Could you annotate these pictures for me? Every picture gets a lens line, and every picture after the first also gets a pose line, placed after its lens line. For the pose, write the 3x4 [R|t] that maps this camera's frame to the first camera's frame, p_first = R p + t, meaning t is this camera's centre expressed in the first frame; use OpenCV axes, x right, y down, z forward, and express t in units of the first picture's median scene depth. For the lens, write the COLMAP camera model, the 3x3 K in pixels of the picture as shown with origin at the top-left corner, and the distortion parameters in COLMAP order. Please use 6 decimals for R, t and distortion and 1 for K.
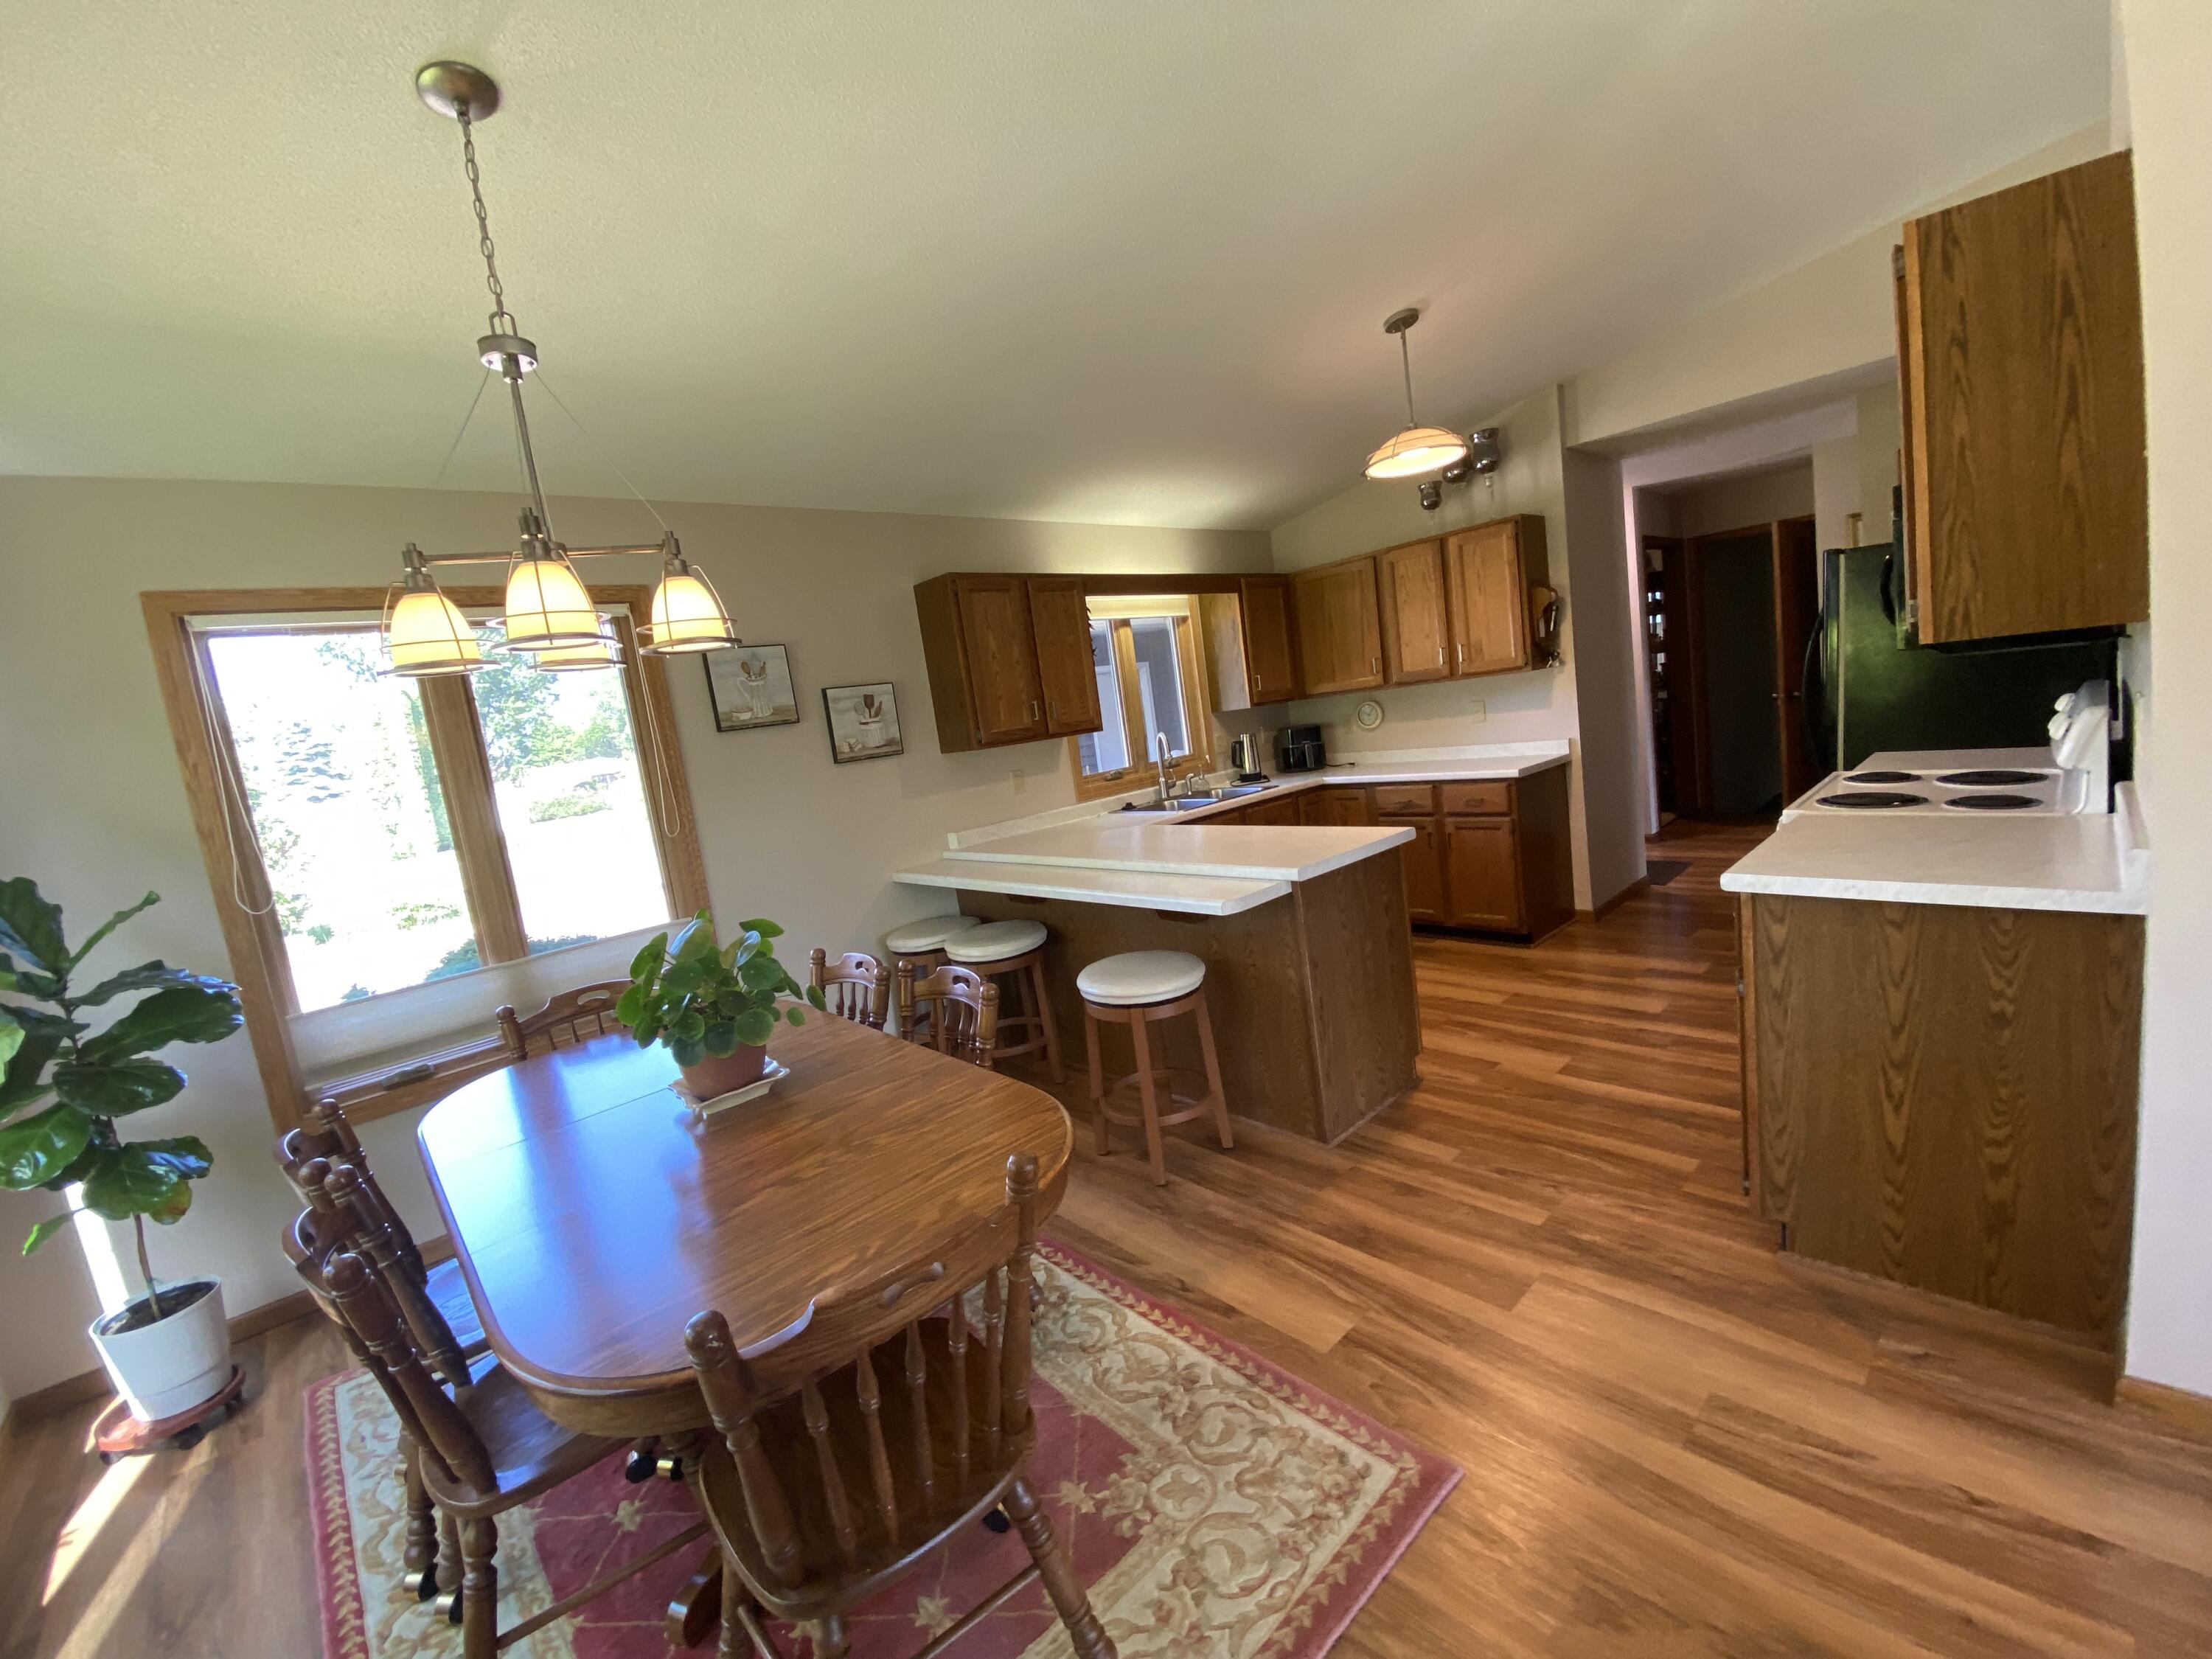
lens RADIAL K [[889.1, 0, 1099.8], [0, 889.1, 823.7], [0, 0, 1]] dist [0.020703, -0.018720]
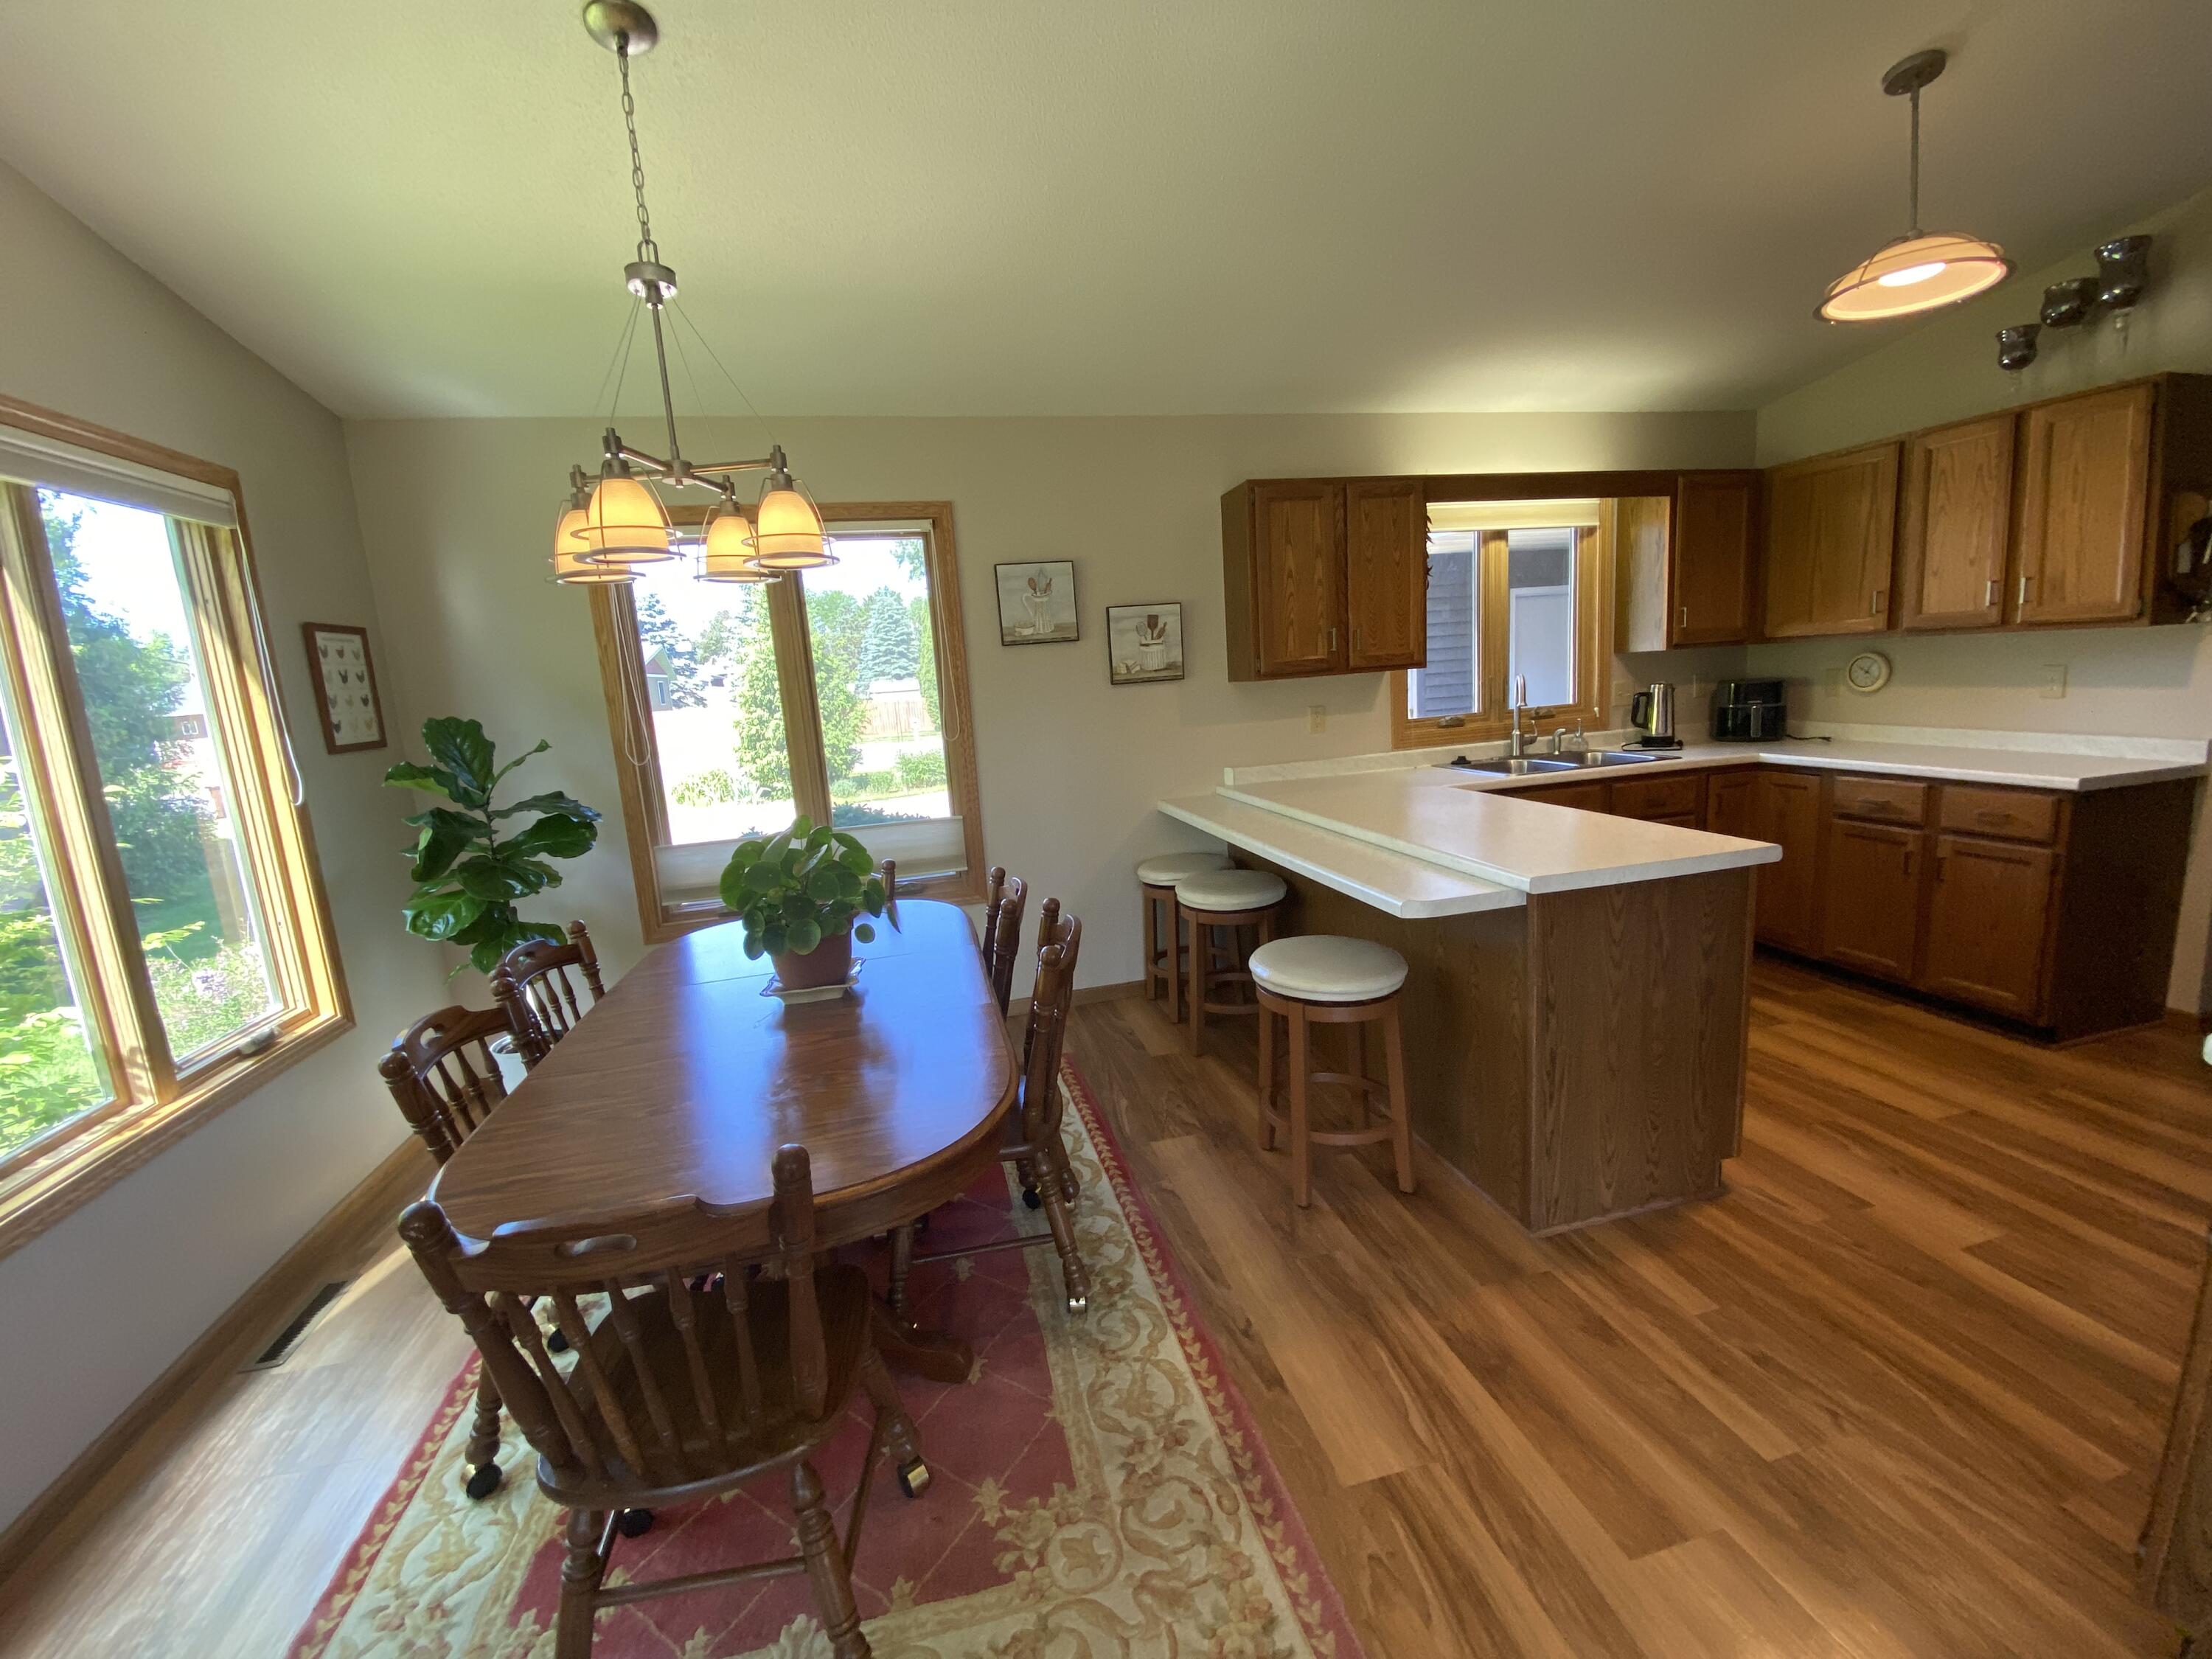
lens RADIAL K [[889.1, 0, 1105.3], [0, 889.1, 821.6], [0, 0, 1]] dist [0.020703, -0.018720]
pose [[0.872804, 0.151963, -0.463810, 0.221193], [-0.110668, 0.987161, 0.115177, -0.035870], [0.475358, -0.049198, 0.878416, 0.150481]]
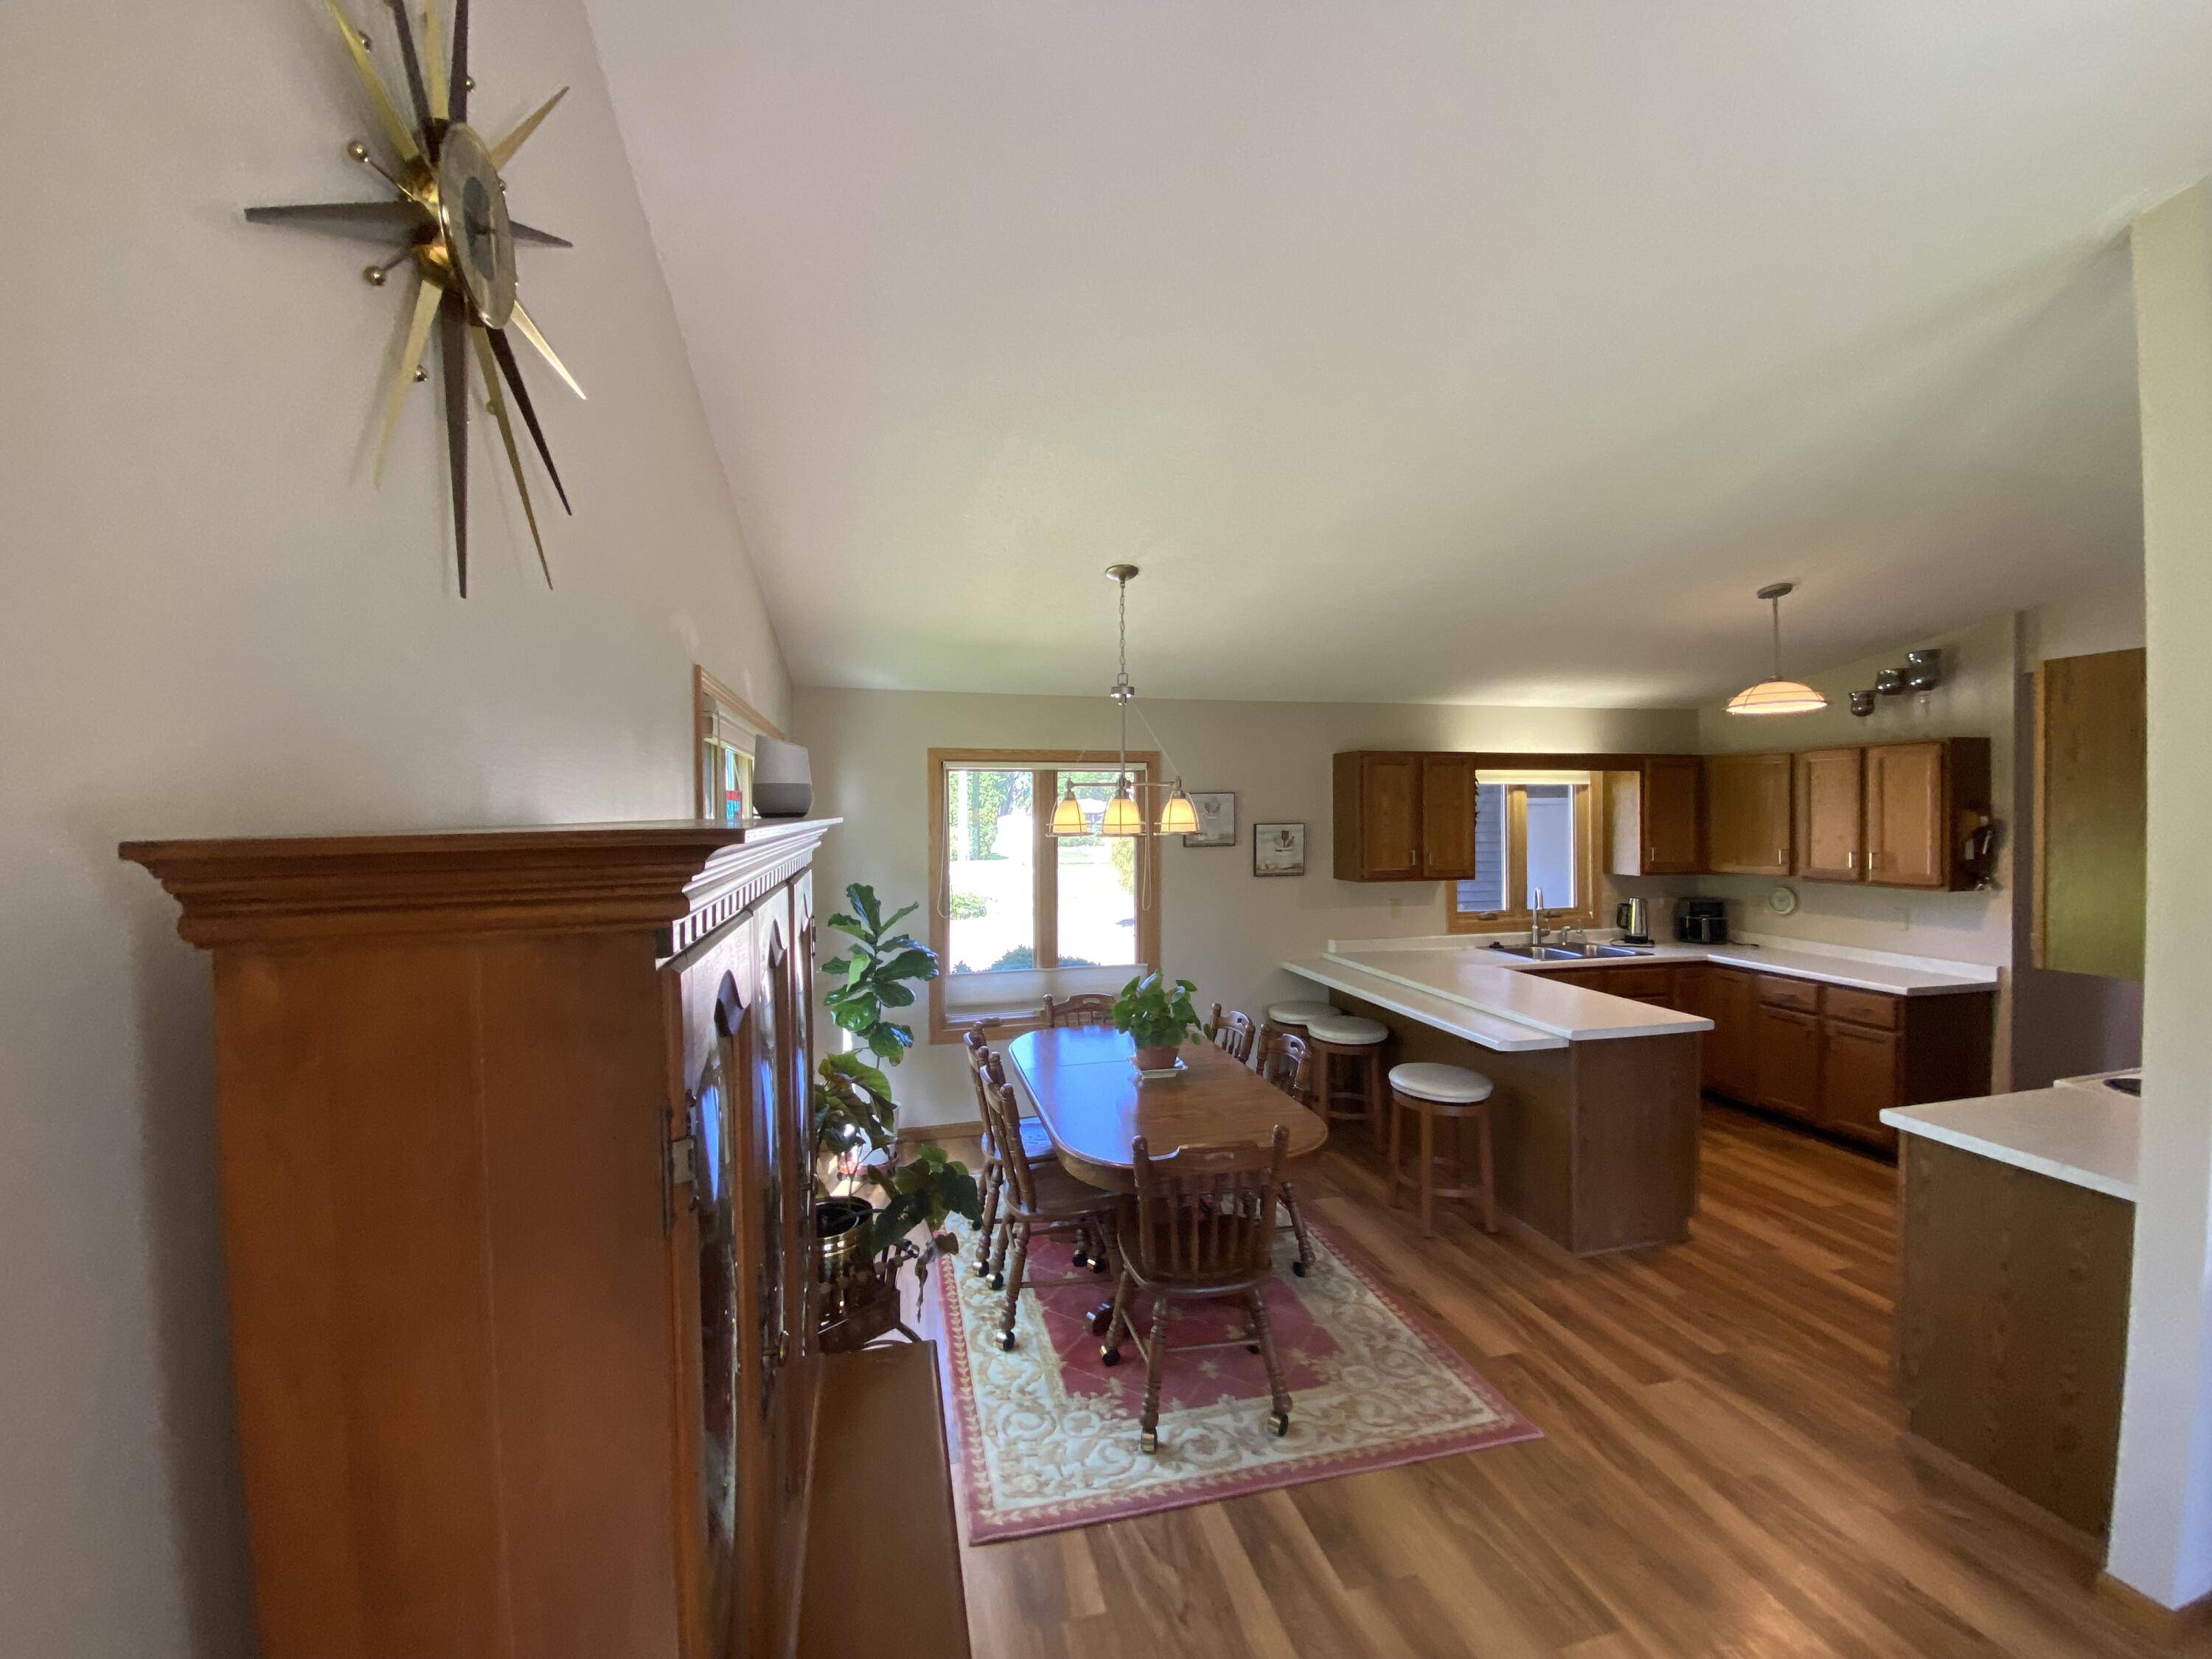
lens RADIAL K [[889.1, 0, 1105.6], [0, 889.1, 821.7], [0, 0, 1]] dist [0.020703, -0.018720]
pose [[0.874931, 0.134409, -0.465221, 0.169950], [-0.172183, 0.984275, -0.039449, -0.070155], [0.452602, 0.114619, 0.884315, -0.444555]]
